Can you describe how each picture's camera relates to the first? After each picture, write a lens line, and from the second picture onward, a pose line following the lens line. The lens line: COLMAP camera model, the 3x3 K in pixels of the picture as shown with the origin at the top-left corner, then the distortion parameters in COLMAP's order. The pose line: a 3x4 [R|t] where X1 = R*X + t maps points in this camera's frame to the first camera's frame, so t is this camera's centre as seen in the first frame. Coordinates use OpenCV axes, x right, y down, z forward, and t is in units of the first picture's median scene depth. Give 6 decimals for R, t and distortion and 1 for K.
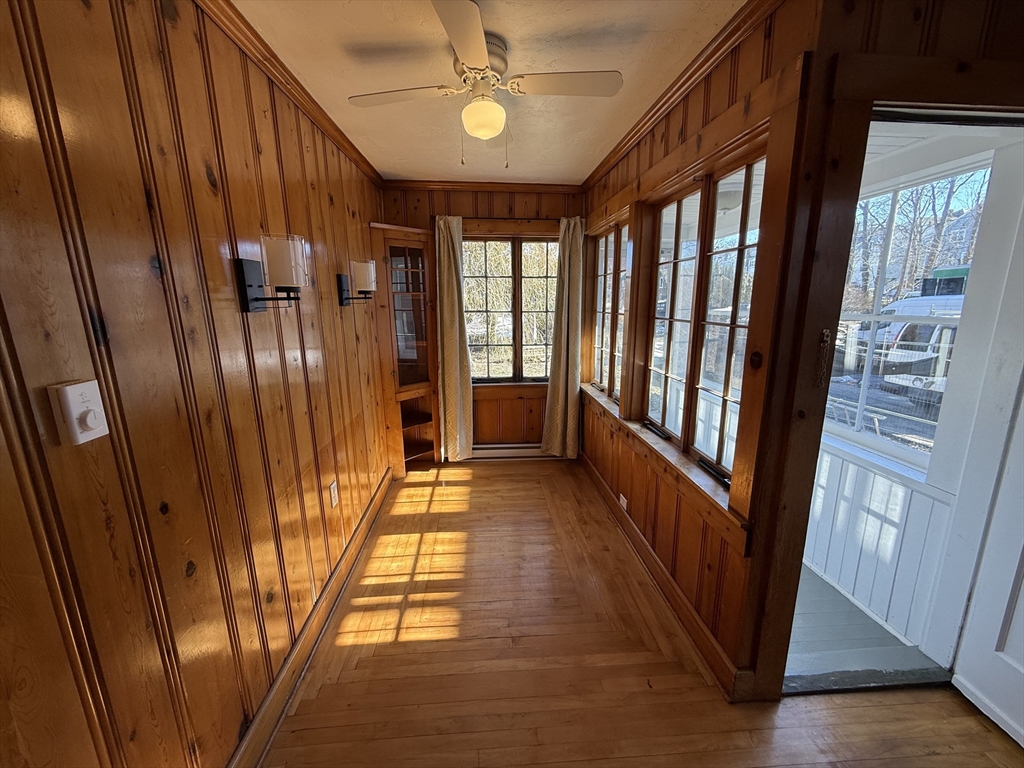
lens RADIAL K [[406.3, 0, 508.5], [0, 406.3, 384.9], [0, 0, 1]] dist [-0.001782, -0.000990]
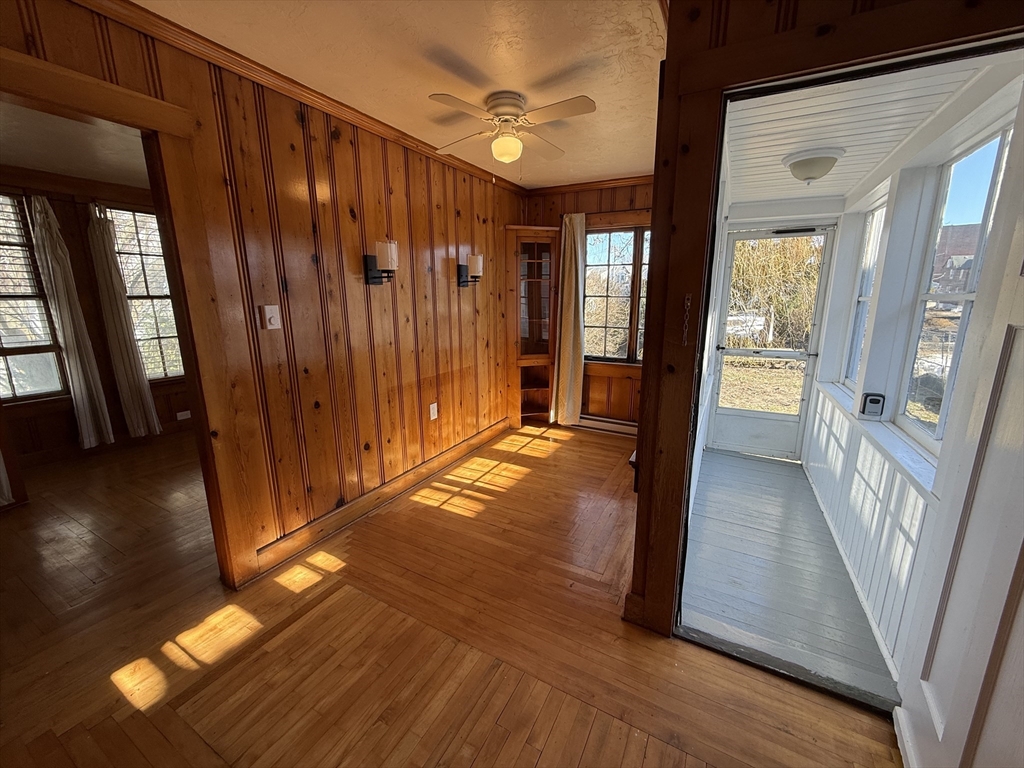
lens RADIAL K [[406.3, 0, 508.2], [0, 406.3, 384.7], [0, 0, 1]] dist [-0.001782, -0.000990]
pose [[0.842657, 0.121648, -0.524529, 0.419613], [-0.117459, 0.992214, 0.041415, 0.055242], [0.525483, 0.026712, 0.850384, -0.096730]]
